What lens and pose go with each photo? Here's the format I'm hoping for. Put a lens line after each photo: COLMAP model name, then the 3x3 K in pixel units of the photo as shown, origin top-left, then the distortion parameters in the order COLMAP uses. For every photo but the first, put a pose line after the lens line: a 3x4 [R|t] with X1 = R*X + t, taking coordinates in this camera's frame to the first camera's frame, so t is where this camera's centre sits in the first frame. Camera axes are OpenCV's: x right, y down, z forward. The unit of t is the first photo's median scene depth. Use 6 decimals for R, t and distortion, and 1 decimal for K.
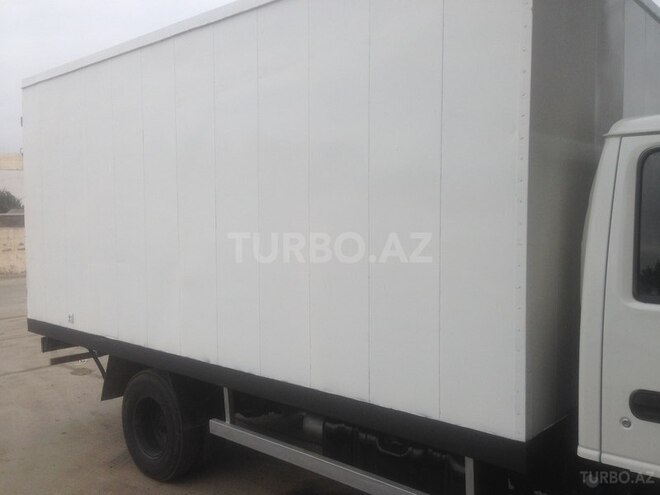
lens RADIAL K [[609.3, 0, 330.0], [0, 609.3, 247.5], [0, 0, 1]] dist [0.051952, -0.148658]
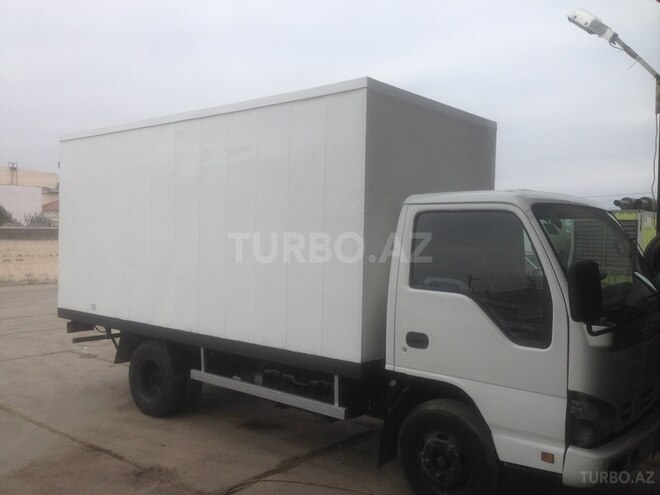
lens RADIAL K [[609.3, 0, 330.0], [0, 609.3, 247.5], [0, 0, 1]] dist [0.051952, -0.148658]
pose [[0.999204, 0.029616, 0.026715, 0.087391], [-0.028641, 0.998934, -0.036202, 0.017362], [-0.027759, 0.035408, 0.998987, -0.473538]]
